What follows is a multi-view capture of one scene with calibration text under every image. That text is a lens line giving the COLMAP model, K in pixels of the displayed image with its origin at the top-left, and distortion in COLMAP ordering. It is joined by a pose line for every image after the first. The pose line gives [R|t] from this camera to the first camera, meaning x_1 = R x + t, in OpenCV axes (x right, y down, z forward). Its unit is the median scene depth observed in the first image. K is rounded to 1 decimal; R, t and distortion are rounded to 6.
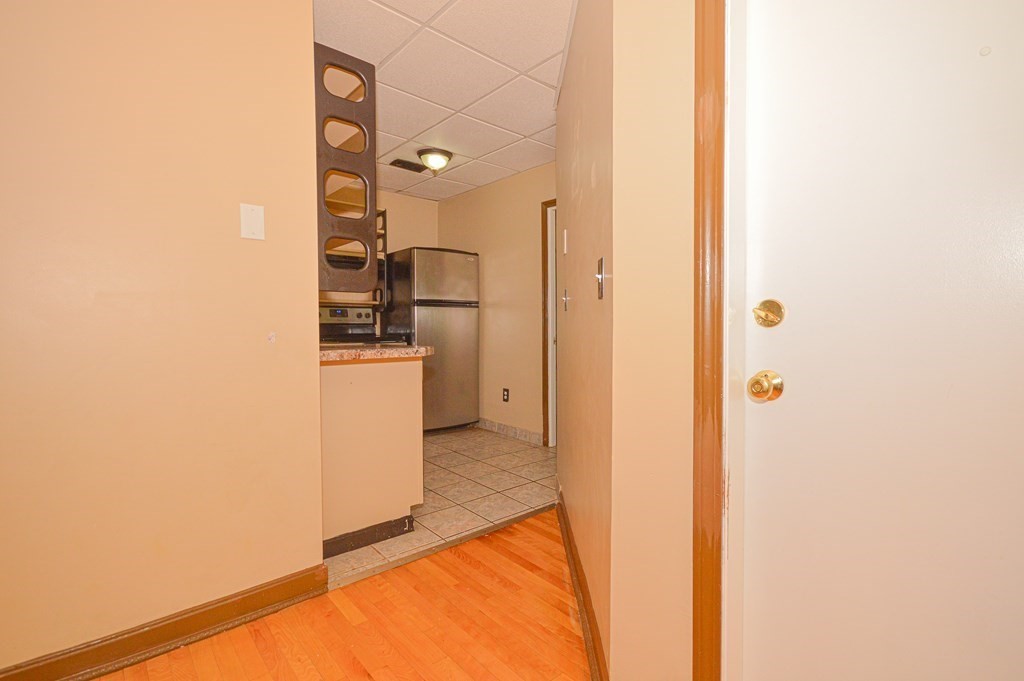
lens RADIAL K [[443.7, 0, 486.1], [0, 443.7, 329.5], [0, 0, 1]] dist [-0.001344, -0.000118]
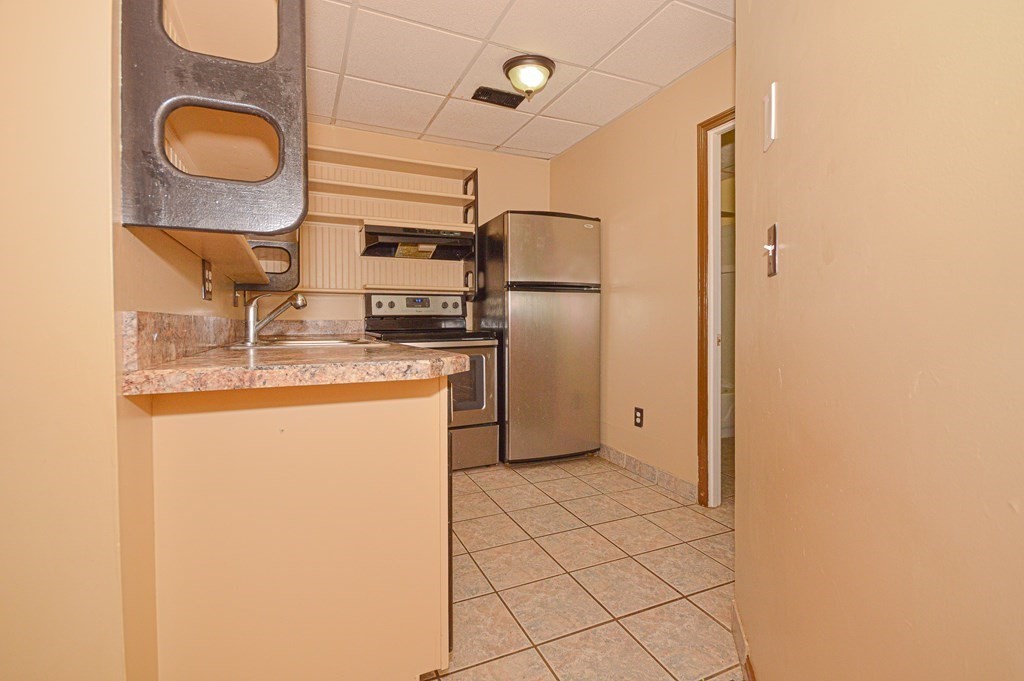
lens RADIAL K [[443.7, 0, 486.1], [0, 443.7, 329.5], [0, 0, 1]] dist [-0.001344, -0.000118]
pose [[0.954484, 0.002731, -0.298250, 0.023242], [0.001026, 0.999922, 0.012439, 0.002139], [0.298260, -0.012179, 0.954407, 0.269332]]
